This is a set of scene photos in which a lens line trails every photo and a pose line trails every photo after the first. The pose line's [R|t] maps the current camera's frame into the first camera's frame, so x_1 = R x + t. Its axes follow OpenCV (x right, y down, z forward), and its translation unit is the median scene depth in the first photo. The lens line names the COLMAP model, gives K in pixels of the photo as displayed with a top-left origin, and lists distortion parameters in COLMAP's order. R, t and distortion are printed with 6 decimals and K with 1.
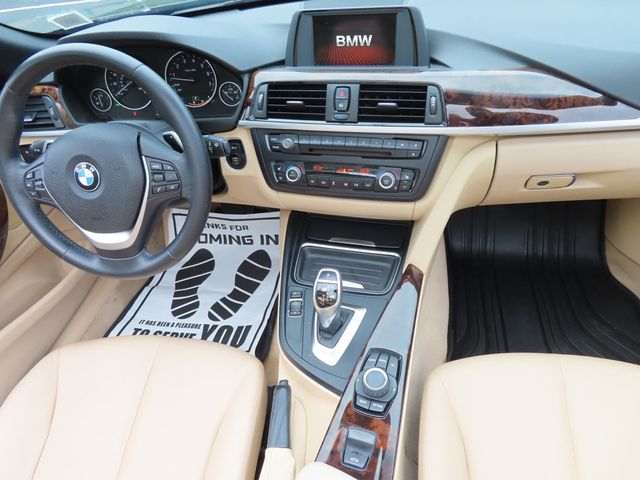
lens RADIAL K [[456.7, 0, 319.6], [0, 456.7, 244.1], [0, 0, 1]] dist [-0.012991, 0.006321]
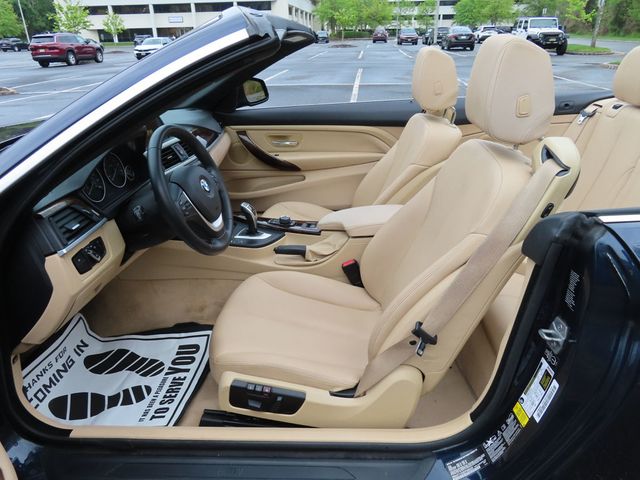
lens RADIAL K [[456.7, 0, 319.9], [0, 456.7, 238.3], [0, 0, 1]] dist [-0.012991, 0.006321]
pose [[-0.095046, -0.297857, 0.949867, -1.920797], [0.686009, 0.671843, 0.279319, -0.167022], [-0.721359, 0.678165, 0.140477, 0.462290]]
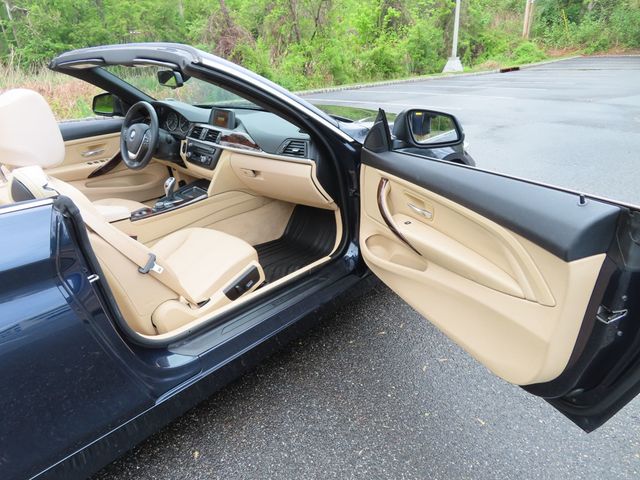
lens RADIAL K [[456.7, 0, 320.1], [0, 456.7, 241.7], [0, 0, 1]] dist [-0.012991, 0.006321]
pose [[0.841912, 0.296860, -0.450620, 2.123983], [-0.407825, 0.896885, -0.171104, 0.507770], [0.353360, 0.327829, 0.876165, -1.101323]]
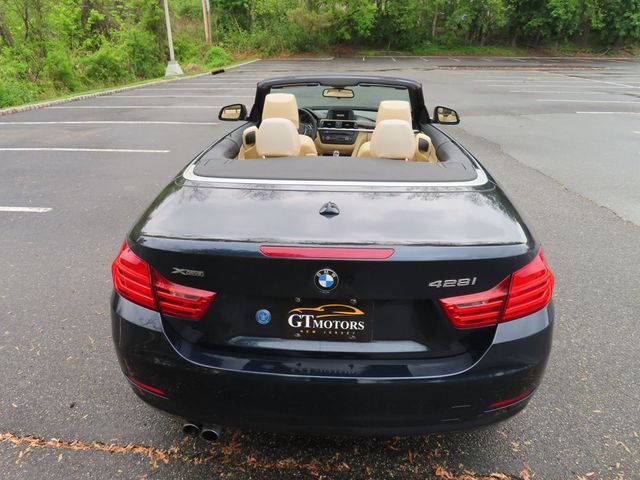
lens RADIAL K [[456.7, 0, 320.9], [0, 456.7, 239.5], [0, 0, 1]] dist [-0.012991, 0.006321]
pose [[0.987506, 0.067237, 0.142519, -0.736839], [-0.019249, 0.949099, -0.314390, 2.360166], [-0.156403, 0.307719, 0.938535, -3.173968]]
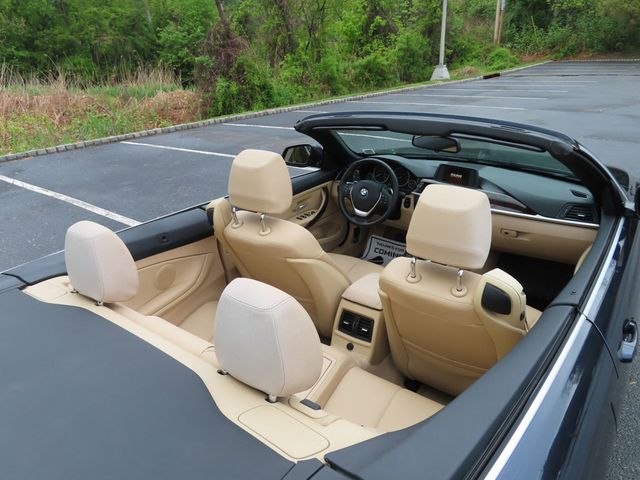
lens RADIAL K [[456.7, 0, 320.0], [0, 456.7, 241.3], [0, 0, 1]] dist [-0.012991, 0.006321]
pose [[0.881345, 0.263169, -0.392395, 0.550104], [-0.362464, 0.909343, -0.204245, 0.851865], [0.303070, 0.322239, 0.896834, -1.759698]]
